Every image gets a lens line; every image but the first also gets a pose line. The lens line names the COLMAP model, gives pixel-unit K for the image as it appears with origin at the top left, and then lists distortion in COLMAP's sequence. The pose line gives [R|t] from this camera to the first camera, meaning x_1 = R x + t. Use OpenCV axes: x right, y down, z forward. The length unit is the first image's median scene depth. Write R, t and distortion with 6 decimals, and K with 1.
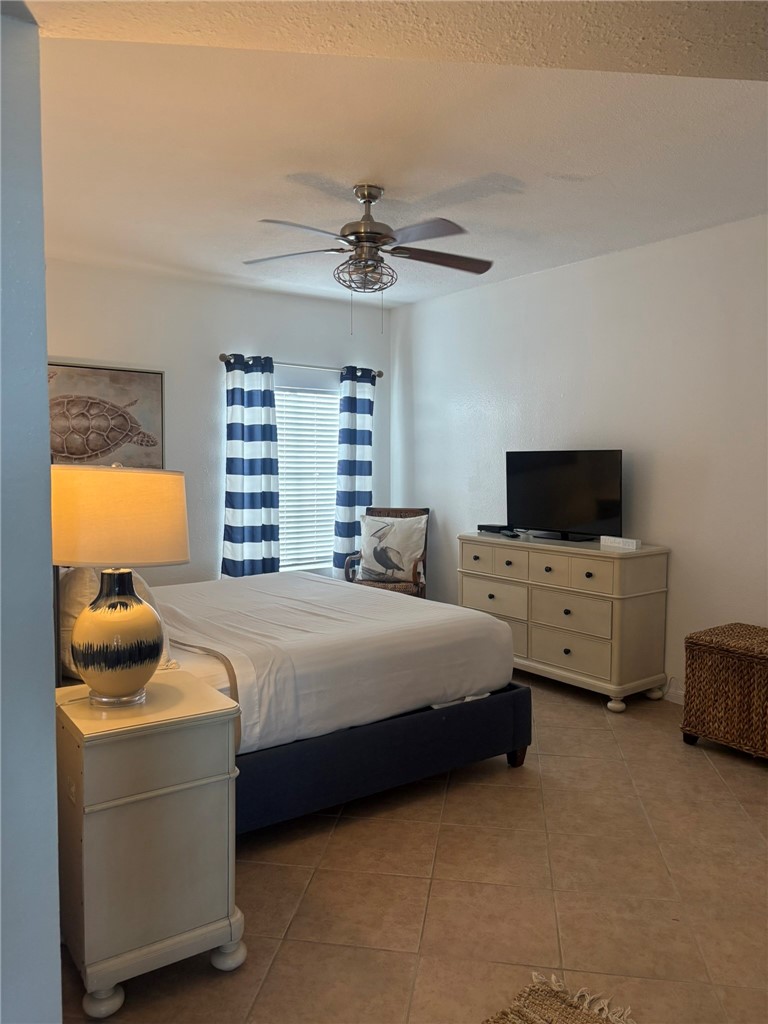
lens RADIAL K [[776.8, 0, 377.8], [0, 776.8, 521.9], [0, 0, 1]] dist [0.048980, -0.056402]
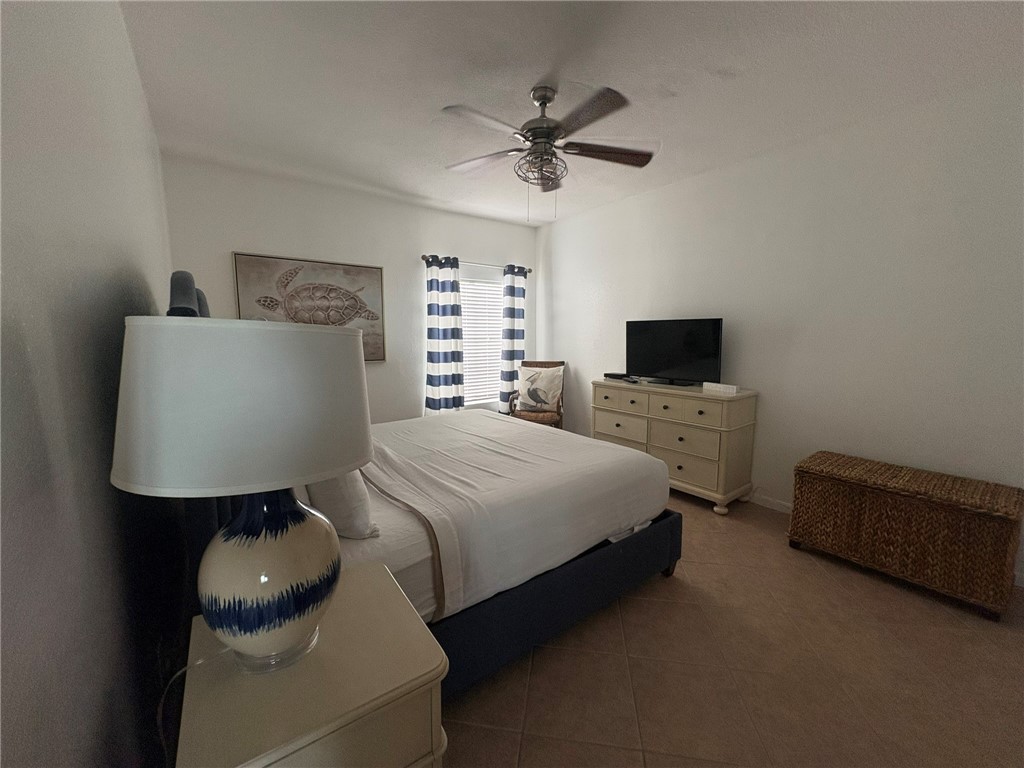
lens RADIAL K [[408.0, 0, 506.2], [0, 408.0, 385.7], [0, 0, 1]] dist [-0.000054, 0.000351]
pose [[0.999952, -0.007307, -0.006573, -0.049138], [0.007625, 0.998727, 0.049853, -0.013009], [0.006201, -0.049901, 0.998735, 0.266914]]
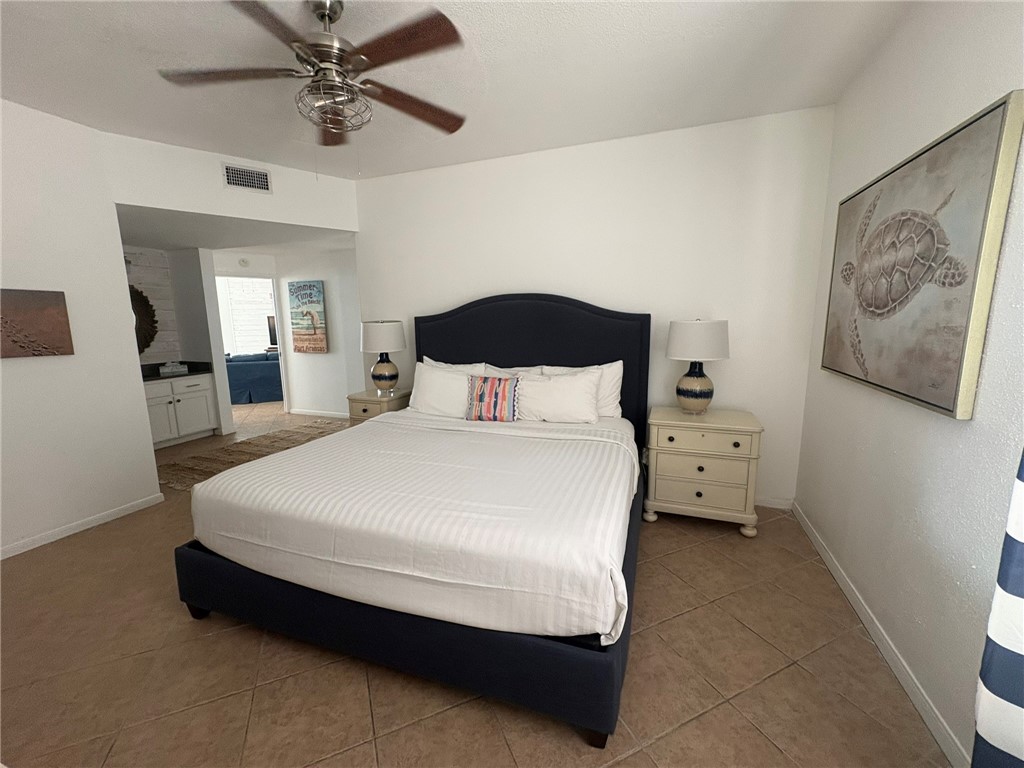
lens RADIAL K [[408.0, 0, 514.6], [0, 408.0, 385.9], [0, 0, 1]] dist [-0.000054, 0.000351]
pose [[-0.838282, 0.093073, -0.537234, 0.069651], [-0.036455, 0.973550, 0.225545, -0.089310], [0.544016, 0.208656, -0.812717, 1.131632]]
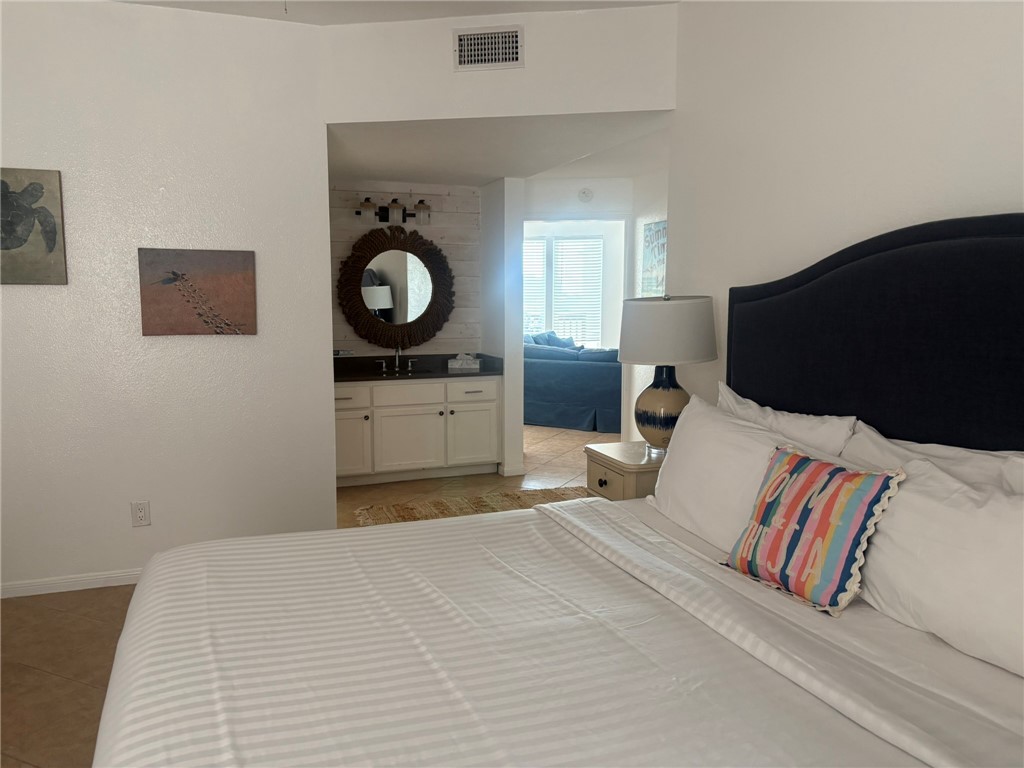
lens RADIAL K [[776.8, 0, 514.0], [0, 776.8, 387.8], [0, 0, 1]] dist [0.048980, -0.056402]
pose [[-0.960413, -0.040011, 0.275693, -0.182522], [0.015654, 0.980317, 0.196807, -0.083612], [-0.278141, 0.193332, -0.940883, 1.037368]]
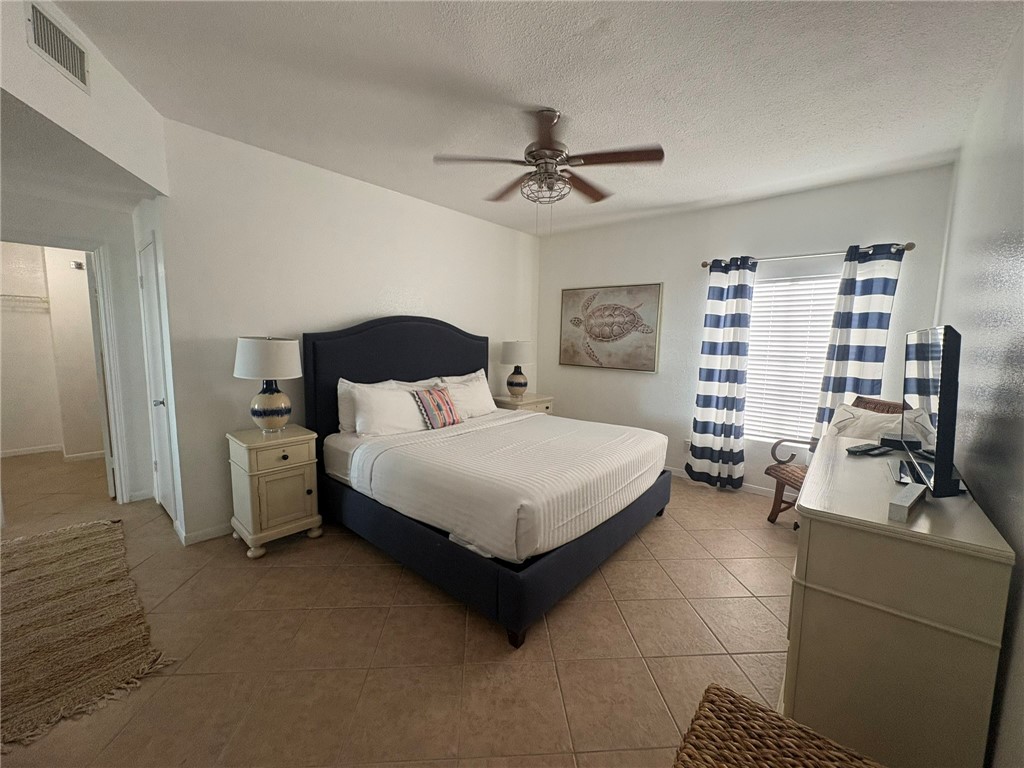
lens RADIAL K [[408.0, 0, 515.2], [0, 408.0, 386.2], [0, 0, 1]] dist [-0.000054, 0.000351]
pose [[0.221872, 0.111902, -0.968633, 0.458179], [-0.093110, 0.991285, 0.093191, -0.047082], [0.970620, 0.069513, 0.230358, 0.605903]]
